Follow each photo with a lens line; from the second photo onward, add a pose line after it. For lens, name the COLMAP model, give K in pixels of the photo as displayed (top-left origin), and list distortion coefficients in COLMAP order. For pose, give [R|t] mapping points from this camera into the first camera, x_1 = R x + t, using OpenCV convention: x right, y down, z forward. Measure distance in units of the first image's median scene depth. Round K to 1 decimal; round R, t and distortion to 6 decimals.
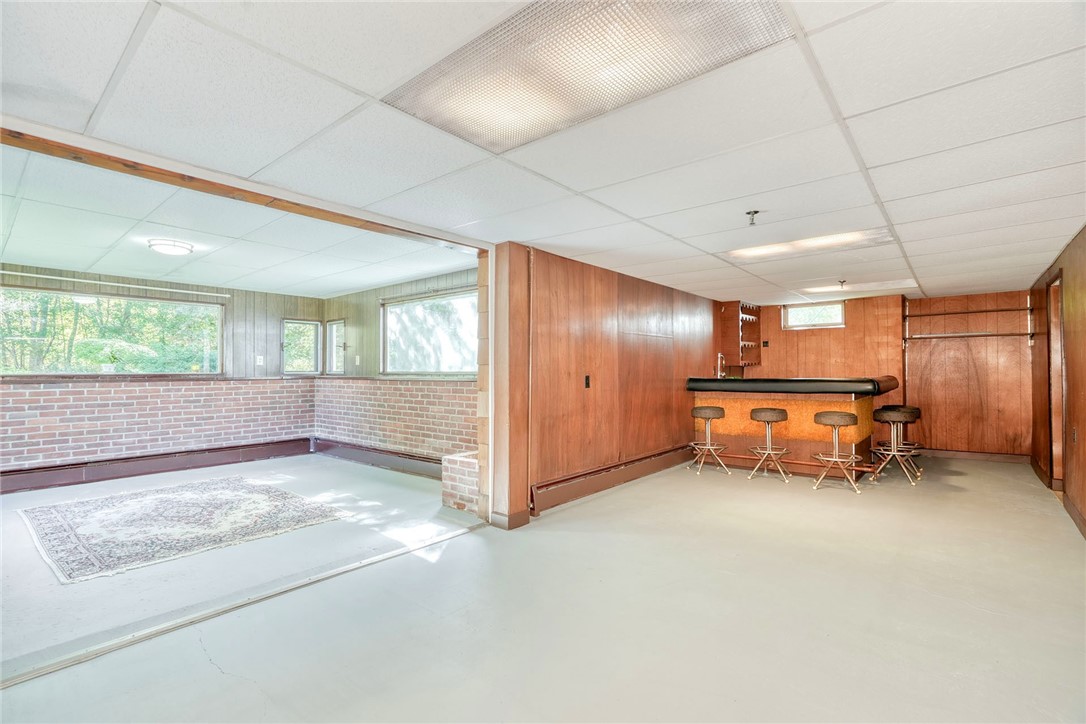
lens RADIAL K [[496.5, 0, 536.8], [0, 496.5, 362.5], [0, 0, 1]] dist [-0.002309, 0.000700]
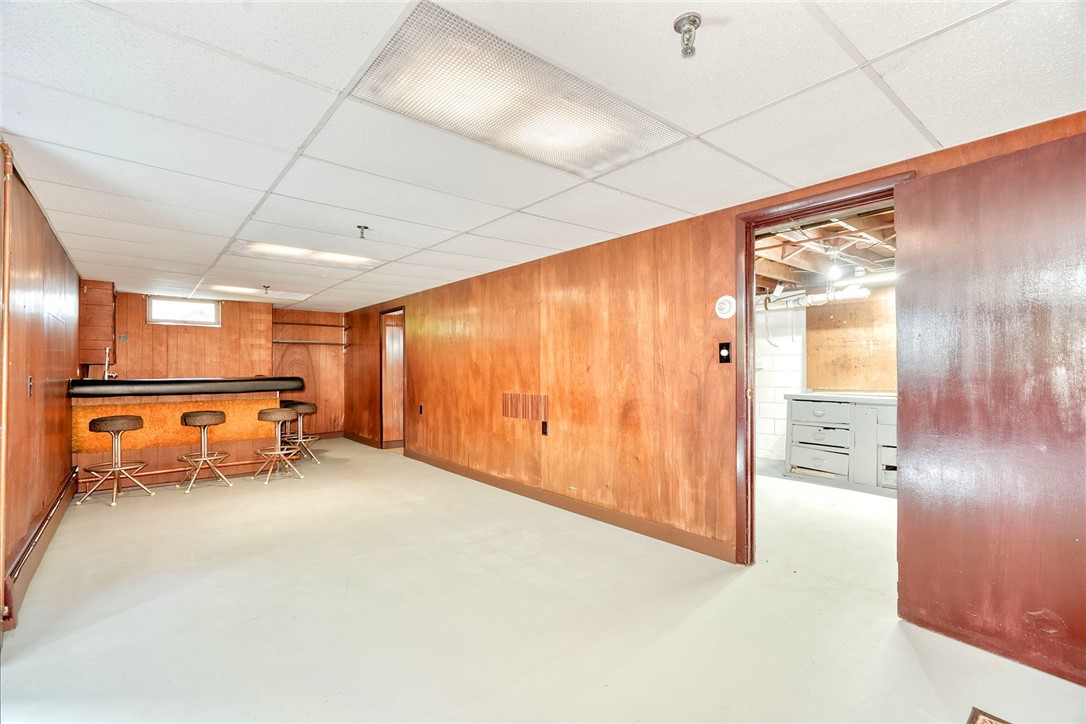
lens RADIAL K [[497.4, 0, 543.0], [0, 497.4, 362.0], [0, 0, 1]] dist [0.000511, 0.000119]
pose [[0.173211, 0.019253, 0.984697, -0.279787], [-0.017033, 0.999718, -0.016550, 0.005266], [-0.984737, -0.013906, 0.173490, 0.192997]]
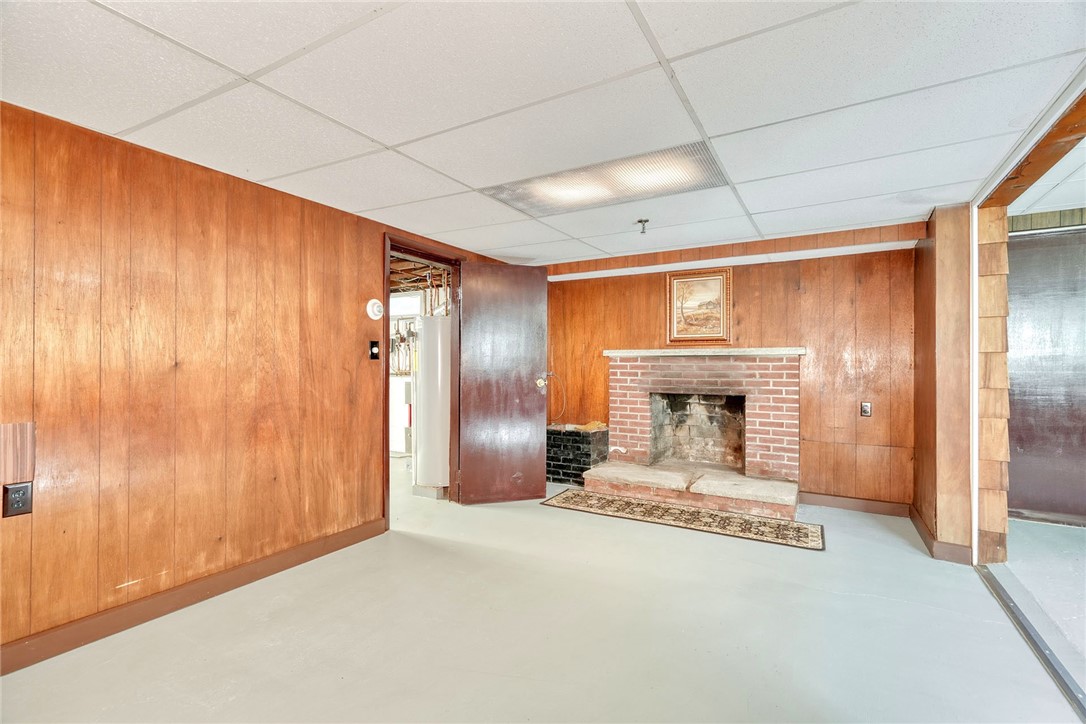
lens RADIAL K [[496.5, 0, 536.8], [0, 496.5, 362.5], [0, 0, 1]] dist [-0.002309, 0.000700]
pose [[-0.984961, 0.001629, -0.172772, 0.144734], [0.005796, 0.999704, -0.023620, 0.012217], [0.172682, -0.024266, -0.984679, 0.661288]]
